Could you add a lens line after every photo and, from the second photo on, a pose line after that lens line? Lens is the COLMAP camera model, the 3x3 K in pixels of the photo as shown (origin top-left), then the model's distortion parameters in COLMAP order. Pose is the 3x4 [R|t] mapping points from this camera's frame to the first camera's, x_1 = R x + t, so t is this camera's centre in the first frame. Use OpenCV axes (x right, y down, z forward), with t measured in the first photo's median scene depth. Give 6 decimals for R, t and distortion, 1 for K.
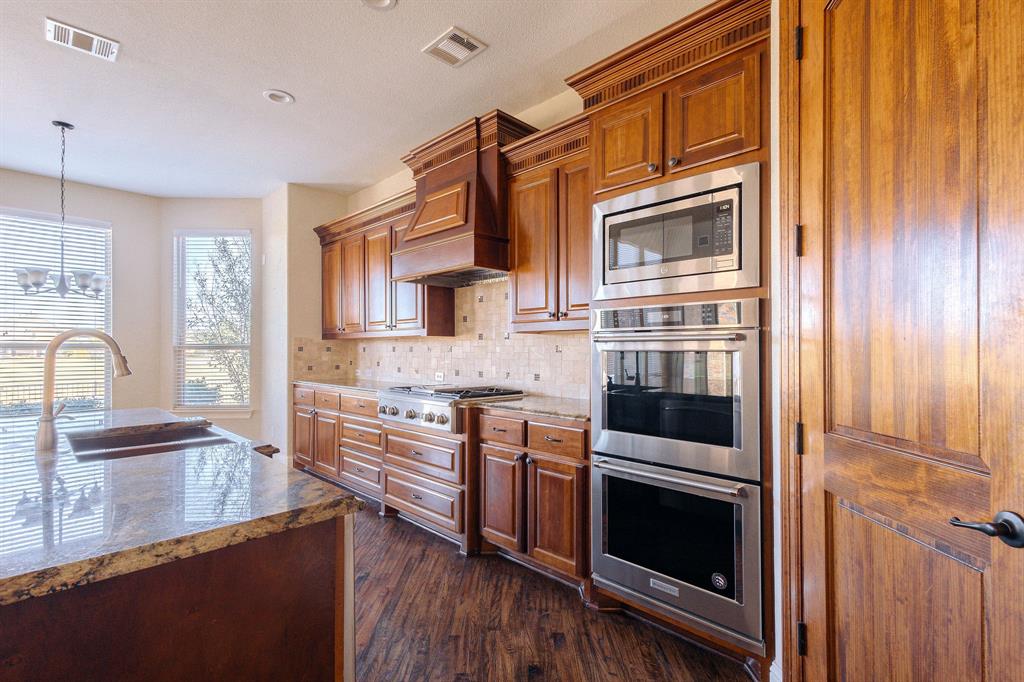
lens RADIAL K [[476.0, 0, 520.6], [0, 476.0, 345.1], [0, 0, 1]] dist [0.012362, -0.000510]
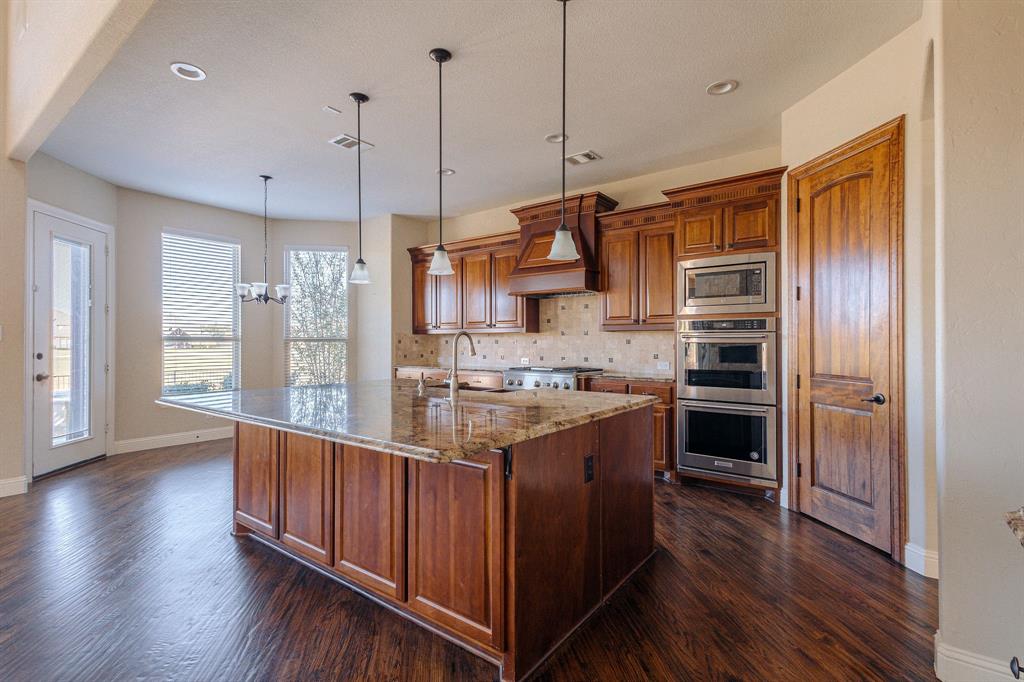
lens RADIAL K [[474.9, 0, 515.9], [0, 474.9, 339.9], [0, 0, 1]] dist [0.013998, -0.000149]
pose [[0.991830, 0.001040, 0.127563, -0.539808], [-0.001602, 0.999989, 0.004304, -0.004478], [-0.127557, -0.004473, 0.991821, -0.559803]]
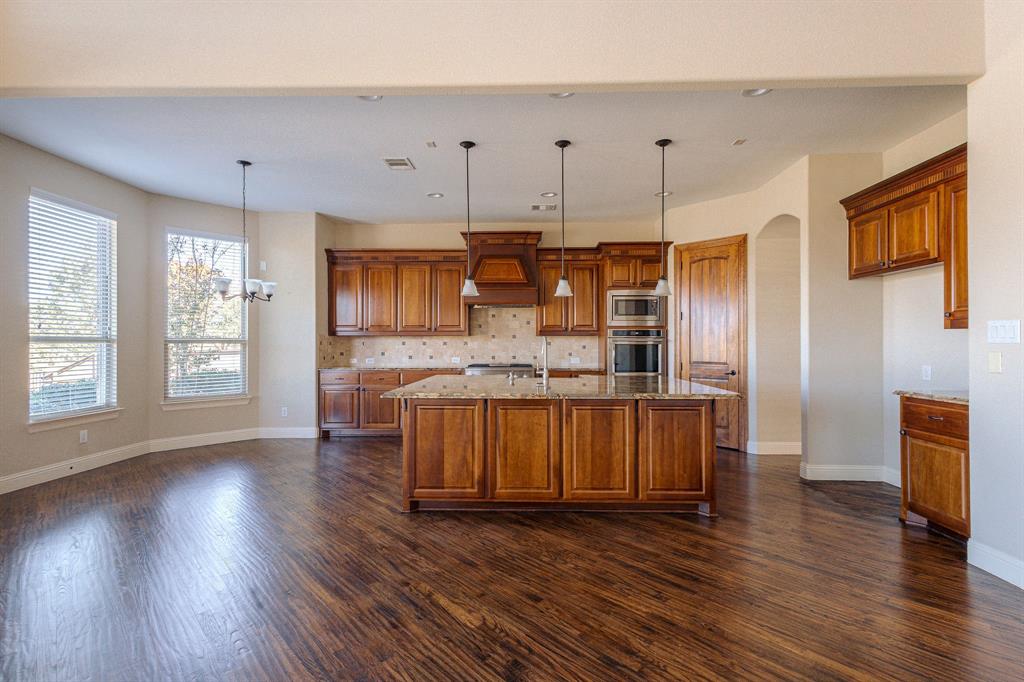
lens RADIAL K [[474.9, 0, 515.9], [0, 474.9, 339.9], [0, 0, 1]] dist [0.013998, -0.000149]
pose [[0.732704, 0.006837, 0.680513, -1.633882], [-0.007123, 0.999972, -0.002377, -0.002025], [-0.680510, -0.003105, 0.732732, -0.500539]]
